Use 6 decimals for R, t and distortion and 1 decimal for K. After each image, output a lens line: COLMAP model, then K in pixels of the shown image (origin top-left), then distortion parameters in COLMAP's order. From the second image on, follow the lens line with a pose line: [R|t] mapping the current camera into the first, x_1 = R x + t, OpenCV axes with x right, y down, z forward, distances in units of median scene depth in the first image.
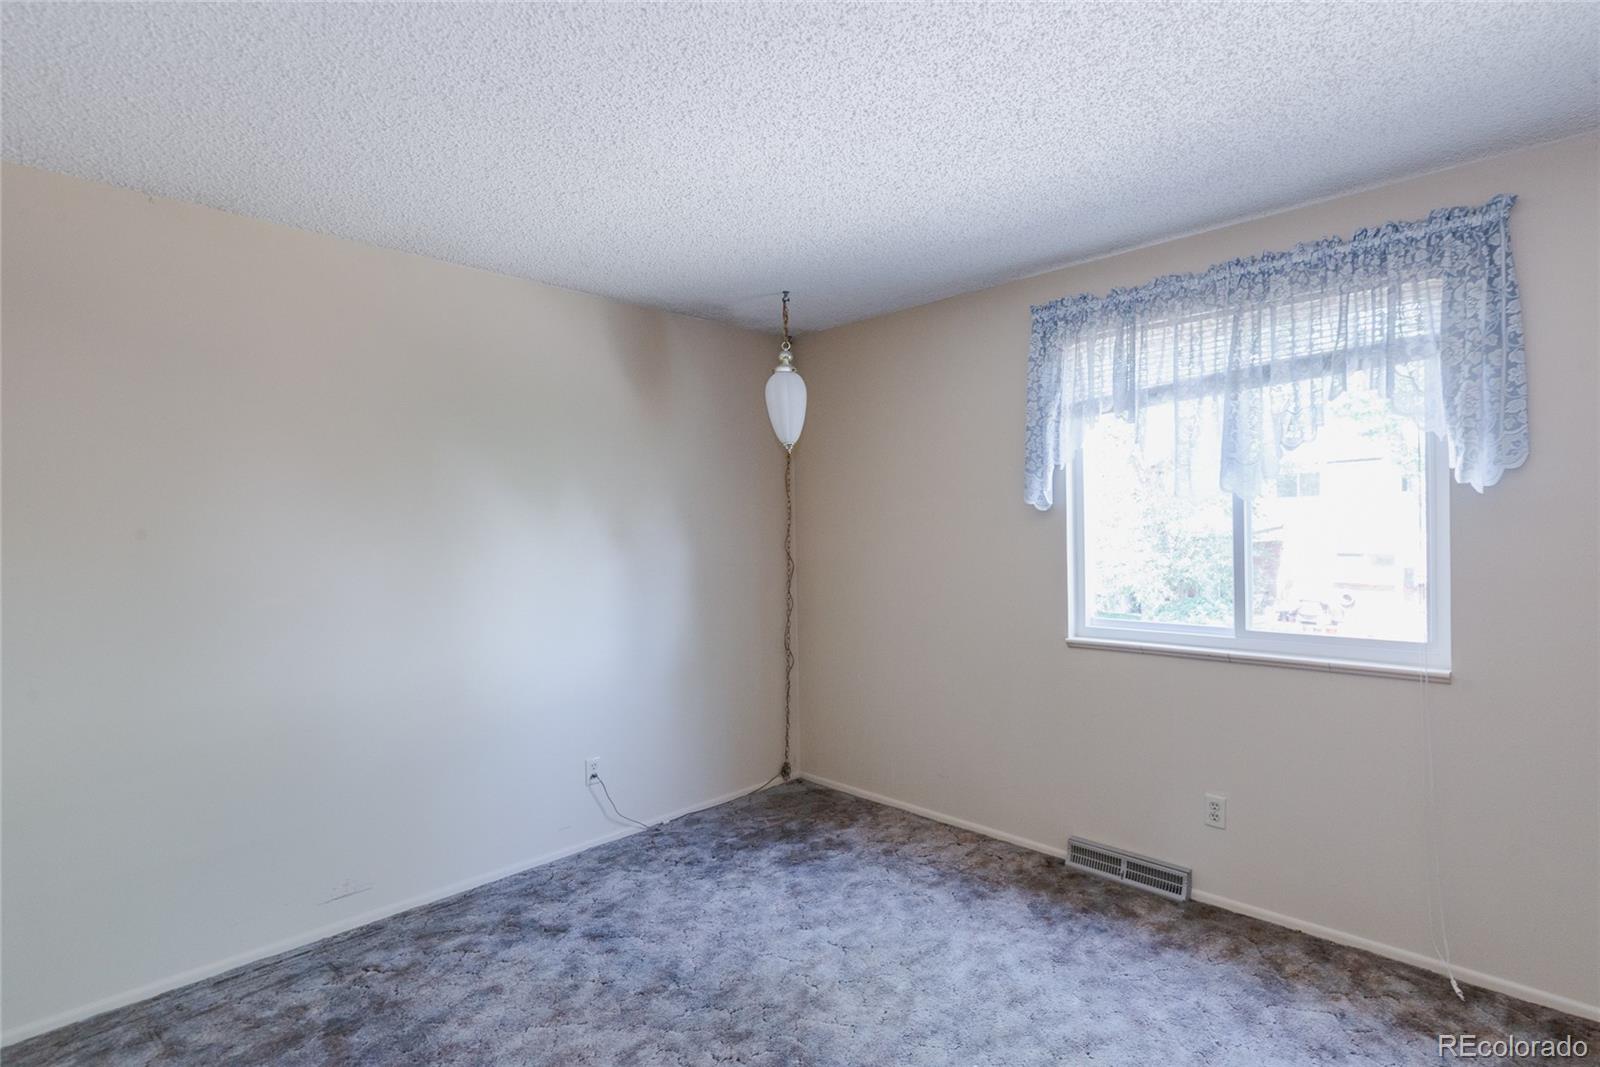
lens RADIAL K [[779.6, 0, 825.1], [0, 779.6, 538.2], [0, 0, 1]] dist [0.000434, 0.000144]
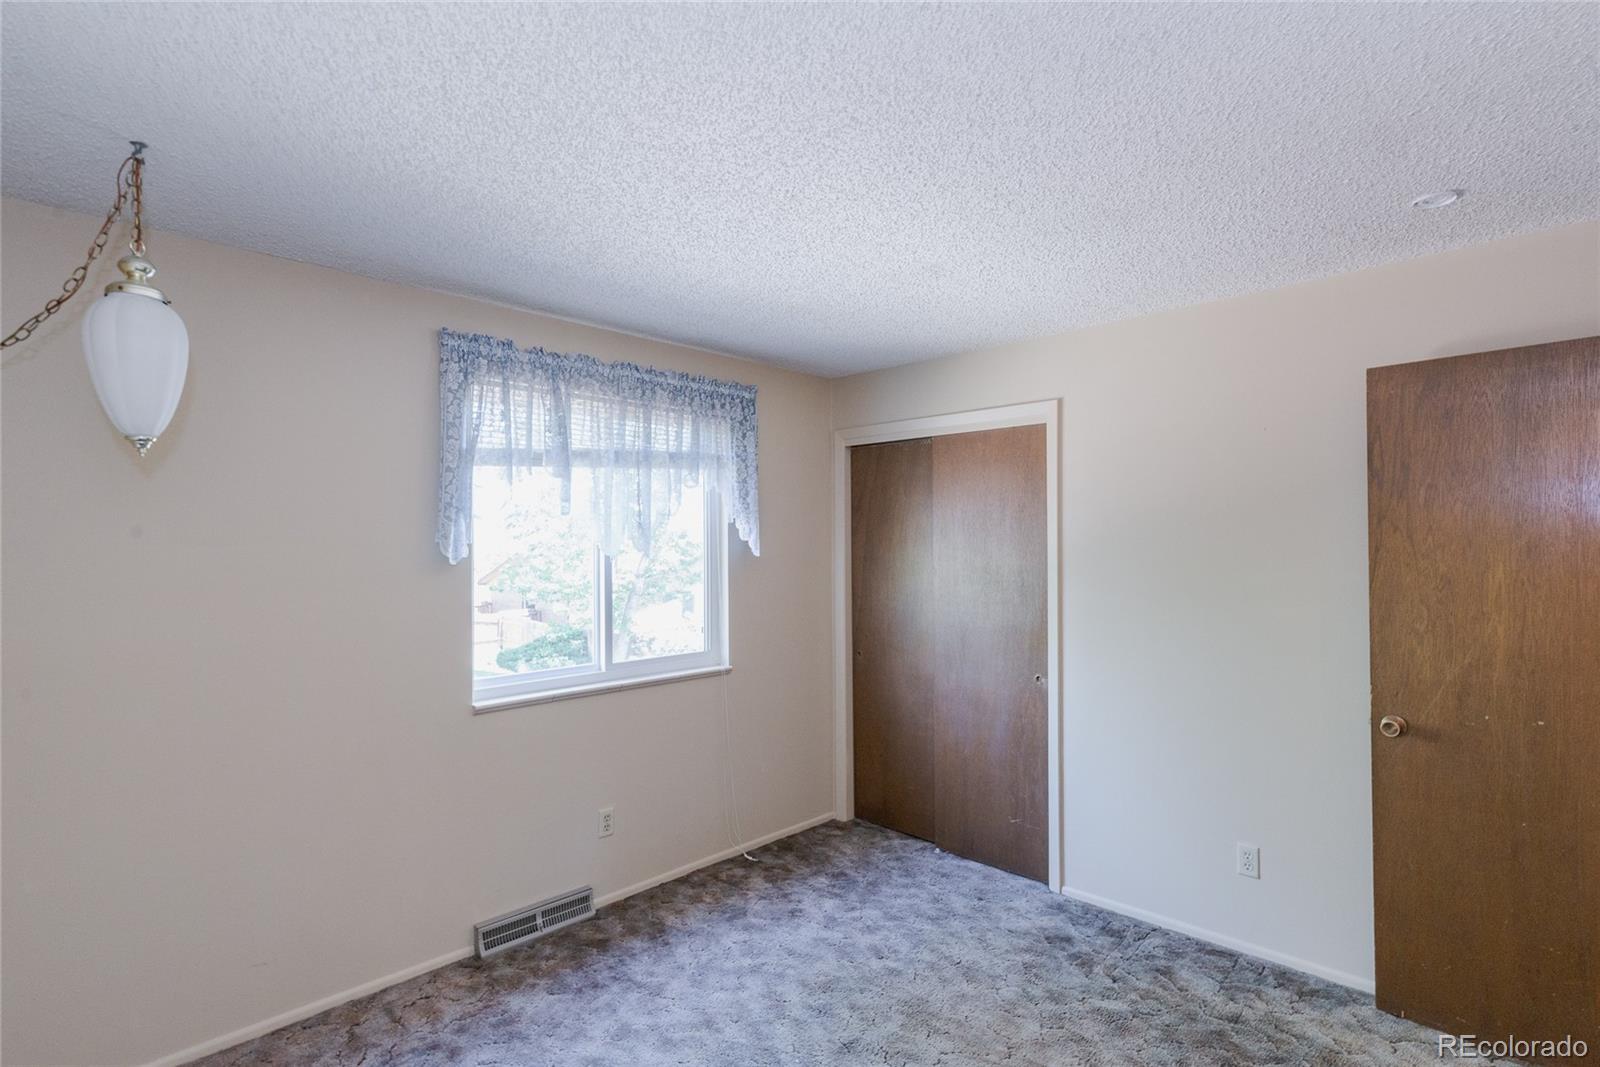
lens RADIAL K [[779.6, 0, 825.1], [0, 779.6, 538.2], [0, 0, 1]] dist [0.000434, 0.000144]
pose [[-0.004550, 0.026239, 0.999645, -0.671003], [0.021992, 0.999417, -0.026132, -0.036948], [-0.999748, 0.021865, -0.005125, 0.660899]]
